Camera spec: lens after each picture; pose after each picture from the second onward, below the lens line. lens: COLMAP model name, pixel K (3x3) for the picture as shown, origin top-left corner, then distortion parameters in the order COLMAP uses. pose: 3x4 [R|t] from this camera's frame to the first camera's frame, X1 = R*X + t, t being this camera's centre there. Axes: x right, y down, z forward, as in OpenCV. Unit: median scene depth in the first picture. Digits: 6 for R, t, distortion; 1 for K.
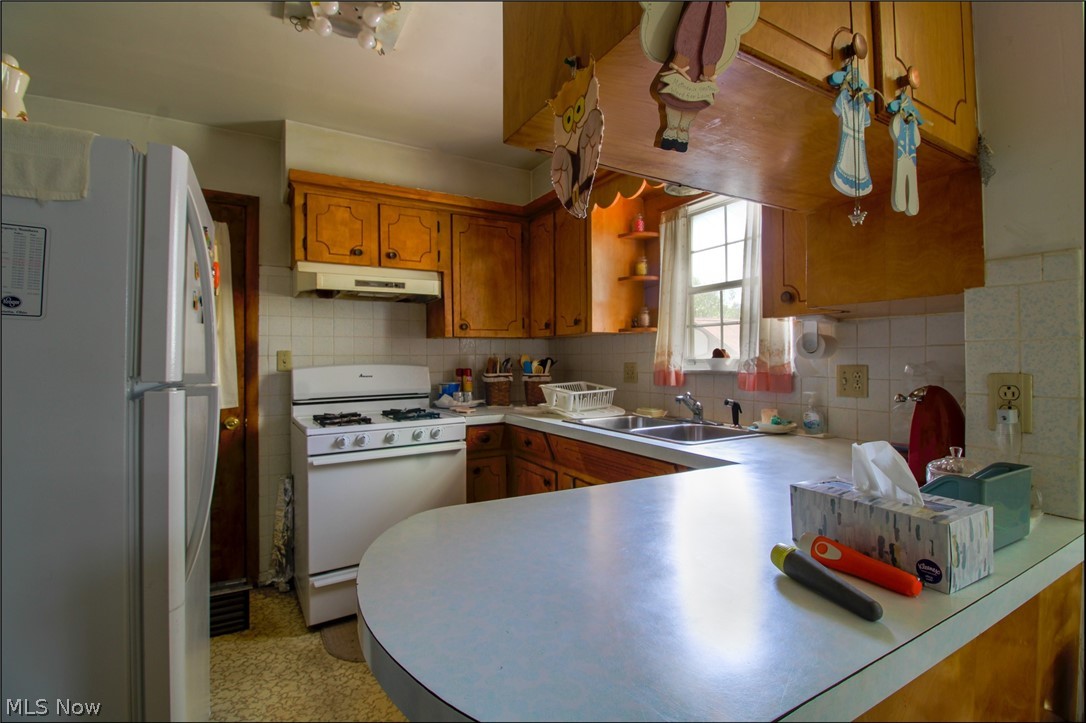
lens RADIAL K [[512.9, 0, 543.2], [0, 512.9, 357.7], [0, 0, 1]] dist [-0.001701, -0.000043]
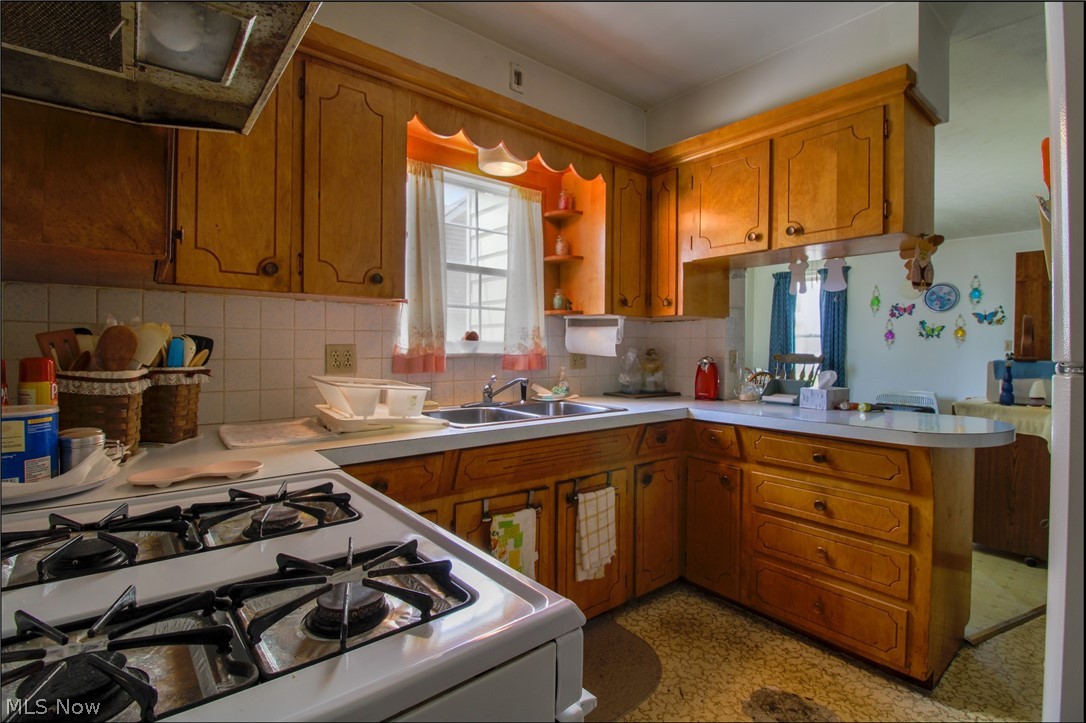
lens RADIAL K [[512.9, 0, 544.2], [0, 512.9, 356.0], [0, 0, 1]] dist [-0.001701, -0.000043]
pose [[-0.131511, -0.004064, 0.991306, -0.683872], [-0.013227, 0.999910, 0.002345, 0.026483], [-0.991226, -0.012803, -0.131553, 1.017418]]
